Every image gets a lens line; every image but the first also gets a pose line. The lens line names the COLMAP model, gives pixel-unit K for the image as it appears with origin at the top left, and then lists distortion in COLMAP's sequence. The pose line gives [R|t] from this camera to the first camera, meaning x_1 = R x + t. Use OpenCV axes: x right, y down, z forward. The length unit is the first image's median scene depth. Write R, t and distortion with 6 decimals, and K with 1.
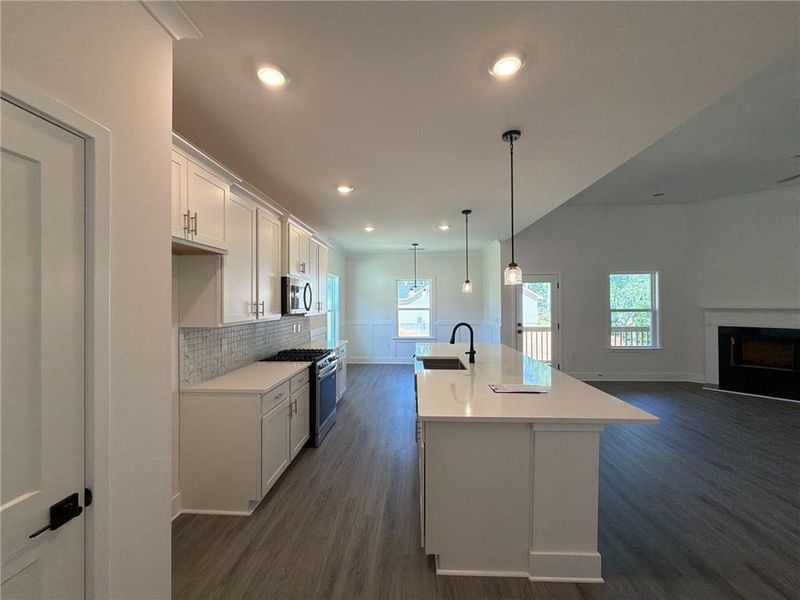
lens RADIAL K [[318.2, 0, 400.0], [0, 318.2, 300.0], [0, 0, 1]] dist [-0.000849, -0.000108]
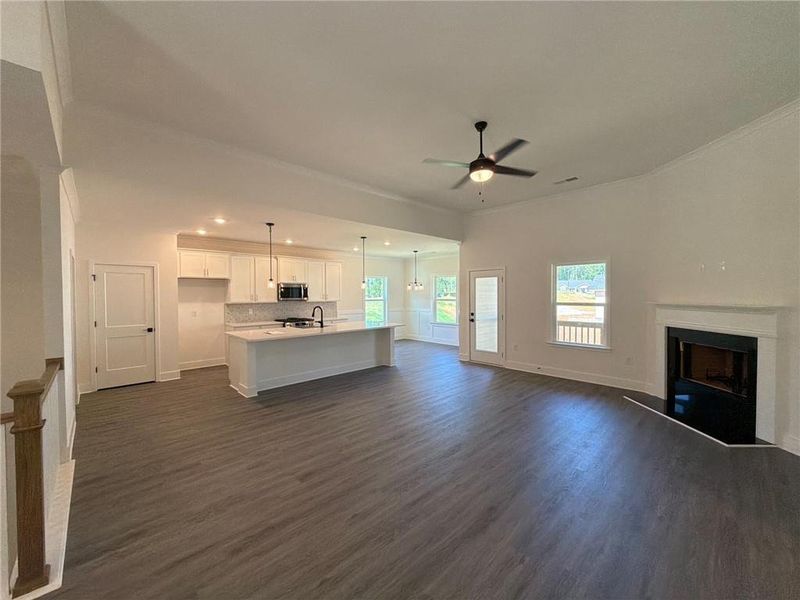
lens RADIAL K [[318.2, 0, 400.0], [0, 318.2, 300.0], [0, 0, 1]] dist [-0.000849, -0.000108]
pose [[0.728078, 0.014347, -0.685345, 1.078026], [0.004811, 0.999649, 0.026038, -0.006409], [0.685478, -0.022255, 0.727753, -0.021577]]
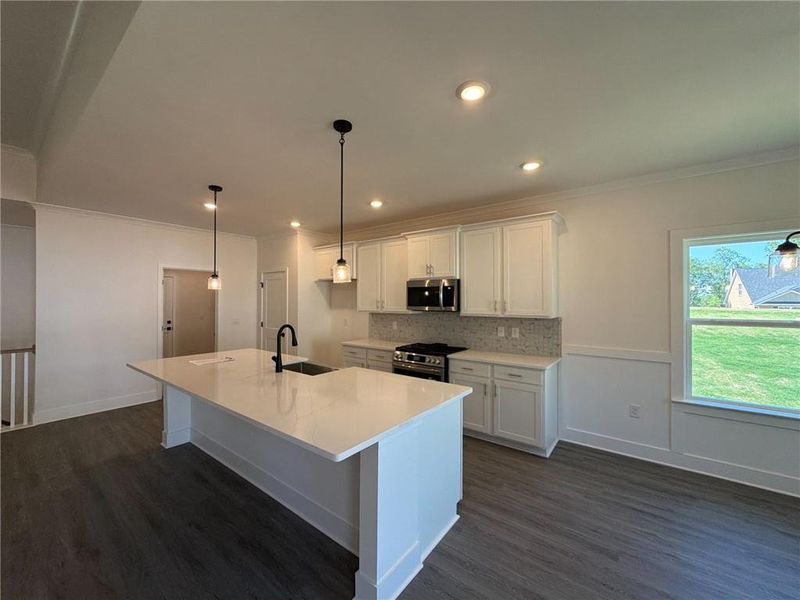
lens RADIAL K [[318.2, 0, 400.0], [0, 318.2, 300.0], [0, 0, 1]] dist [-0.000849, -0.000108]
pose [[-0.575950, 0.000080, -0.817485, 0.429651], [0.006607, 0.999968, -0.004557, 0.007003], [0.817459, -0.008026, -0.575932, 1.038501]]
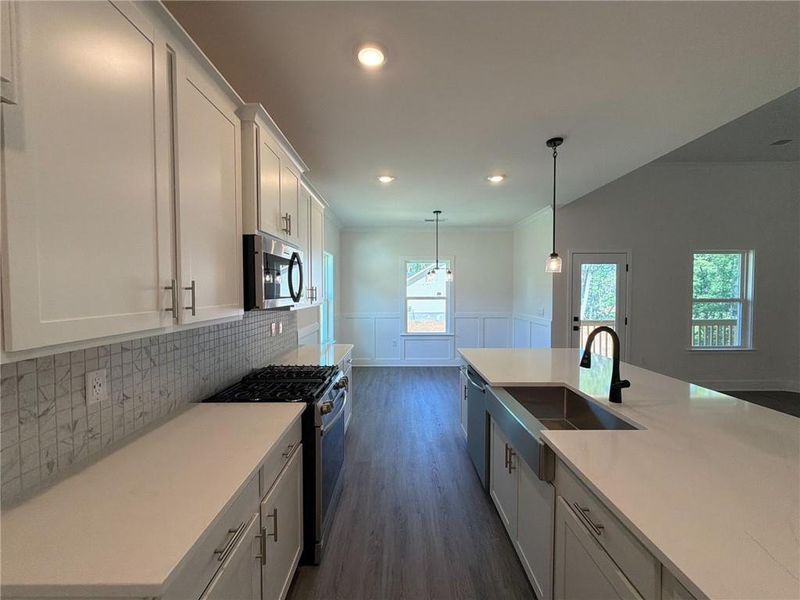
lens RADIAL K [[318.2, 0, 400.0], [0, 318.2, 300.0], [0, 0, 1]] dist [-0.000849, -0.000108]
pose [[0.998625, 0.001753, 0.052399, -0.093133], [-0.003668, 0.999328, 0.036463, 0.006448], [-0.052300, -0.036605, 0.997960, 0.294325]]
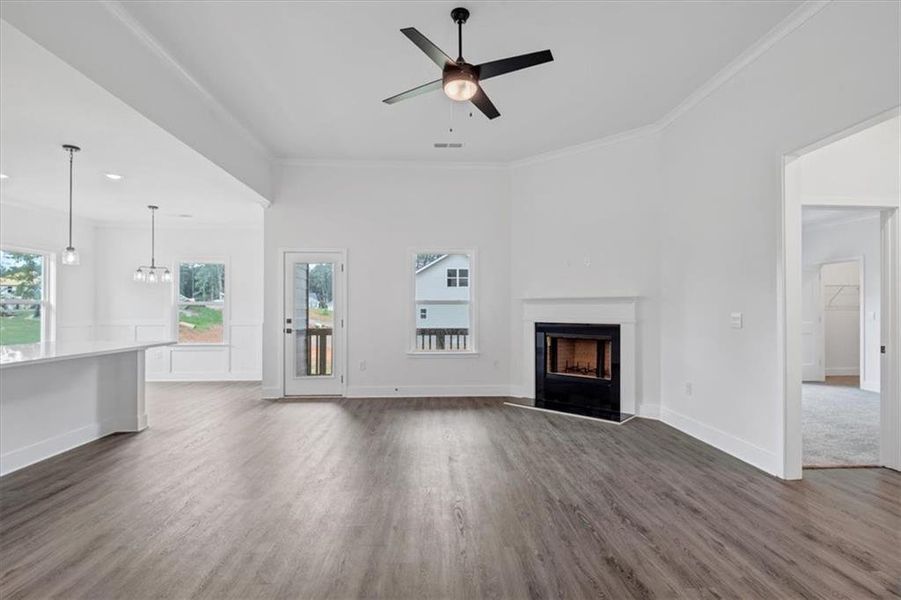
lens RADIAL K [[434.7, 0, 450.7], [0, 434.7, 309.8], [0, 0, 1]] dist [0.002788, 0.000115]
pose [[0.995065, 0.006616, 0.099003, 0.709447], [-0.006950, 0.999971, 0.003035, 0.050903], [-0.098980, -0.003708, 0.995083, -0.017106]]
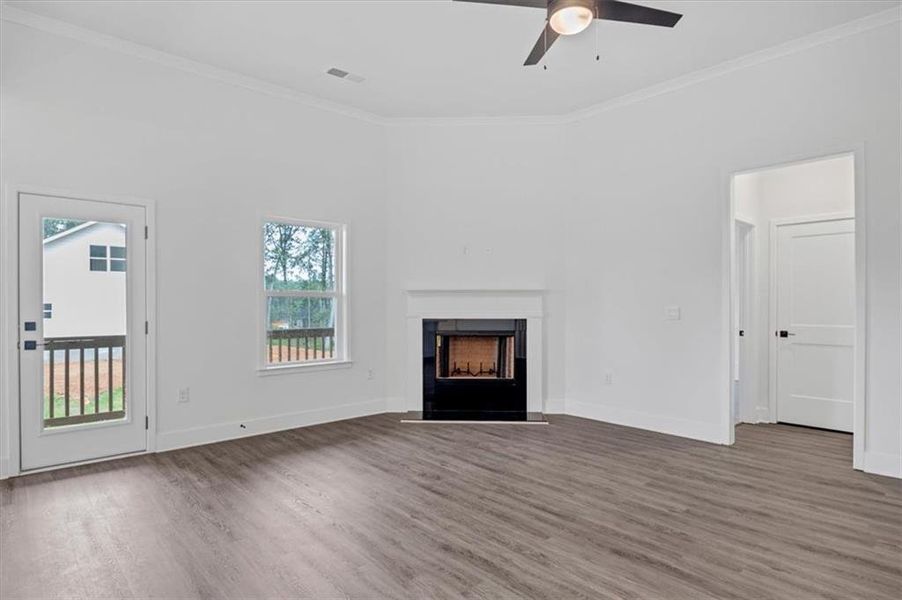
lens RADIAL K [[500.2, 0, 451.0], [0, 500.2, 300.0], [0, 0, 1]] dist [-0.001931, -0.000851]
pose [[0.708943, 0.010351, 0.705190, 0.344211], [-0.004850, 0.999940, -0.009802, 0.055023], [-0.705249, 0.003529, 0.708951, 0.258328]]
